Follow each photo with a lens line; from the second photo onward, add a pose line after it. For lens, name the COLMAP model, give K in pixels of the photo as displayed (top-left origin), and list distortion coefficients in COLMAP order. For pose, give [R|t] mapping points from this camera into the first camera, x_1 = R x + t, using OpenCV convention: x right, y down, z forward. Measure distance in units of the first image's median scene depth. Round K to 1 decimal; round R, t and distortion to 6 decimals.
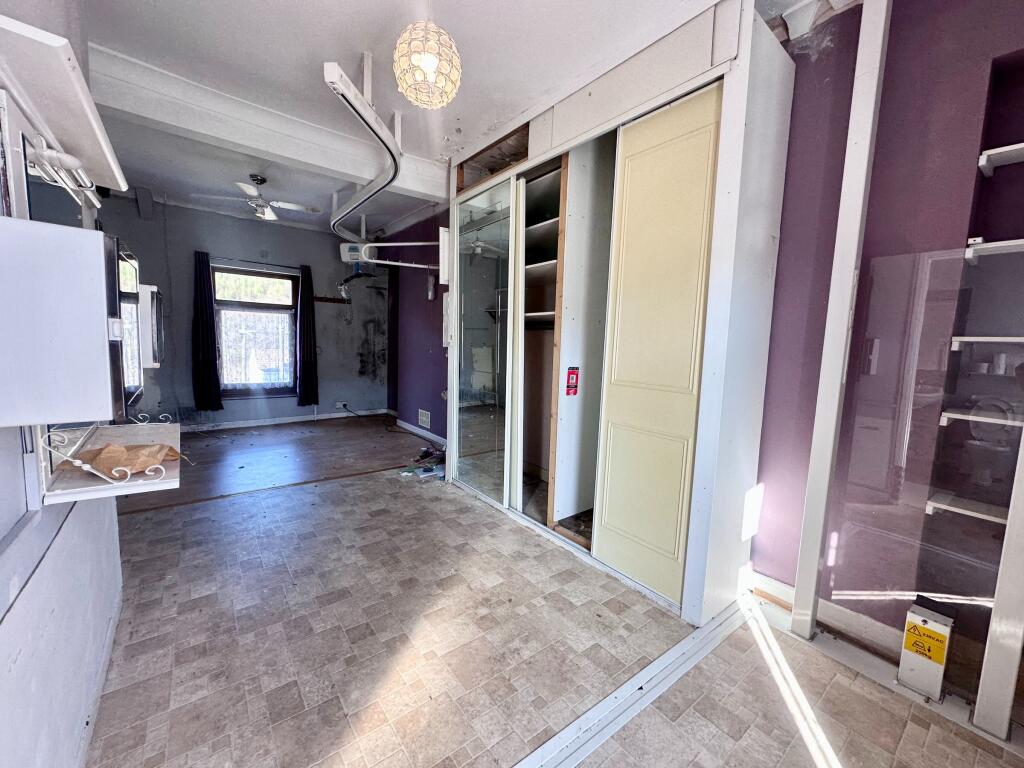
lens RADIAL K [[411.6, 0, 509.7], [0, 411.6, 382.8], [0, 0, 1]] dist [-0.004114, 0.000604]
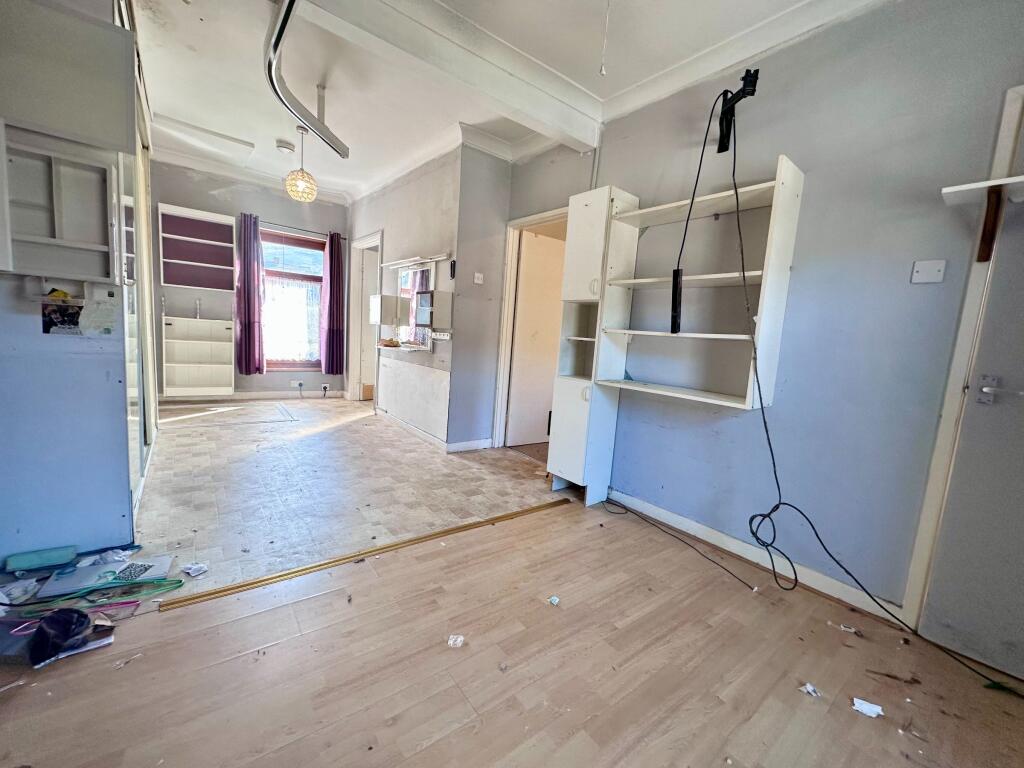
lens RADIAL K [[411.6, 0, 516.2], [0, 411.6, 383.7], [0, 0, 1]] dist [-0.004114, 0.000604]
pose [[-0.993933, -0.104467, -0.034405, -0.372914], [-0.109482, 0.969657, 0.218583, -0.081274], [0.010526, 0.221024, -0.975212, 0.908899]]
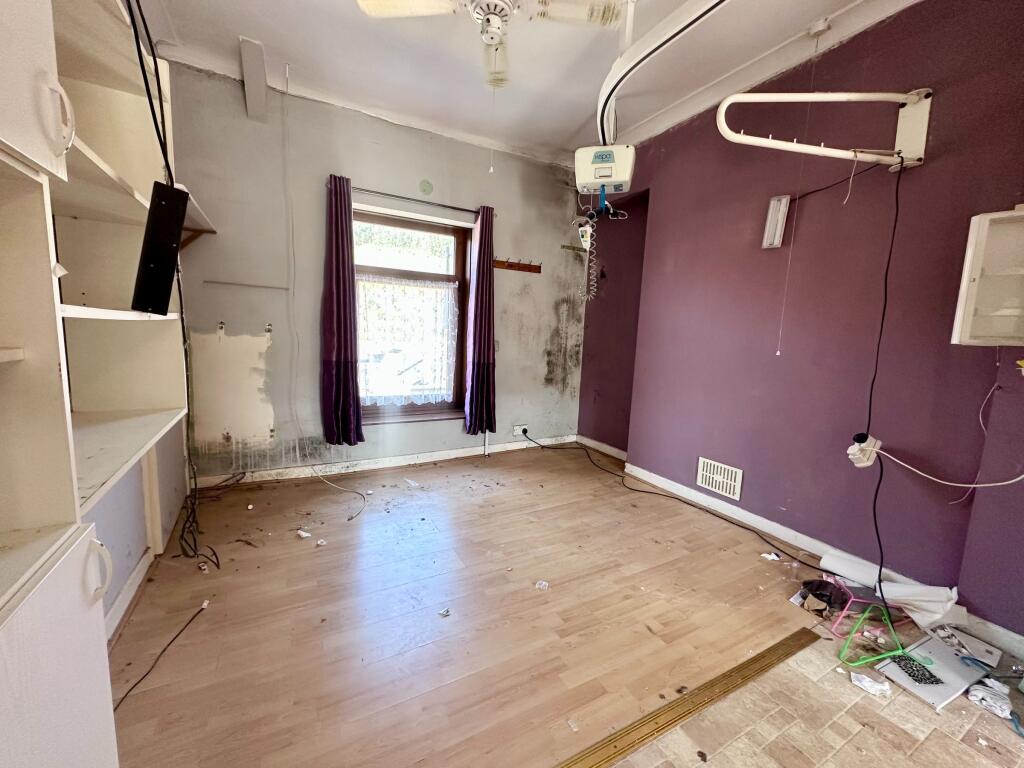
lens RADIAL K [[411.6, 0, 511.9], [0, 411.6, 382.7], [0, 0, 1]] dist [-0.004114, 0.000604]
pose [[0.987437, 0.022788, -0.156362, -0.337693], [-0.019819, 0.999593, 0.020519, -0.035930], [0.156766, -0.017163, 0.987487, 0.375712]]
